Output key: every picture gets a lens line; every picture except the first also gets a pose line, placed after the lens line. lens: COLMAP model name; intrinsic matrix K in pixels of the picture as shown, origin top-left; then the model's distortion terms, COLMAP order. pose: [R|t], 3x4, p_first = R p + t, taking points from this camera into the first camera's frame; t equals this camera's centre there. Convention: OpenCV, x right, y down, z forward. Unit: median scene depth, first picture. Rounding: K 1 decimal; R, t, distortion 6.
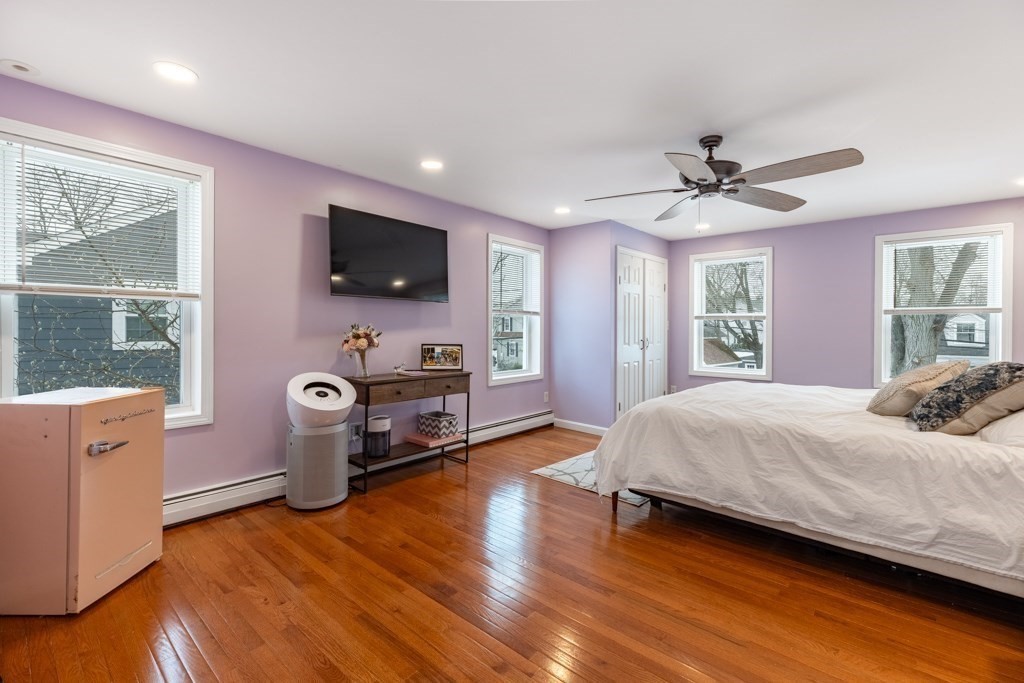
lens RADIAL K [[453.0, 0, 508.0], [0, 453.0, 332.3], [0, 0, 1]] dist [0.003596, -0.000172]
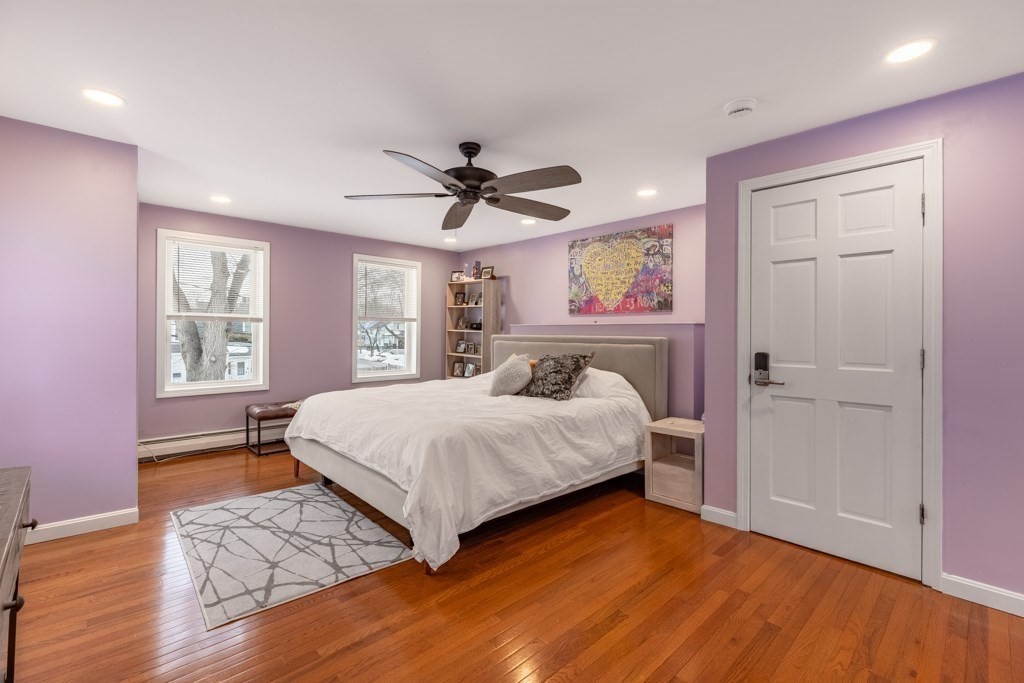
lens RADIAL K [[453.0, 0, 508.0], [0, 453.0, 336.5], [0, 0, 1]] dist [0.003596, -0.000172]
pose [[0.097524, -0.015528, 0.995112, -0.582616], [0.004930, 0.999874, 0.015119, -0.023935], [-0.995221, 0.003431, 0.097588, 0.892008]]
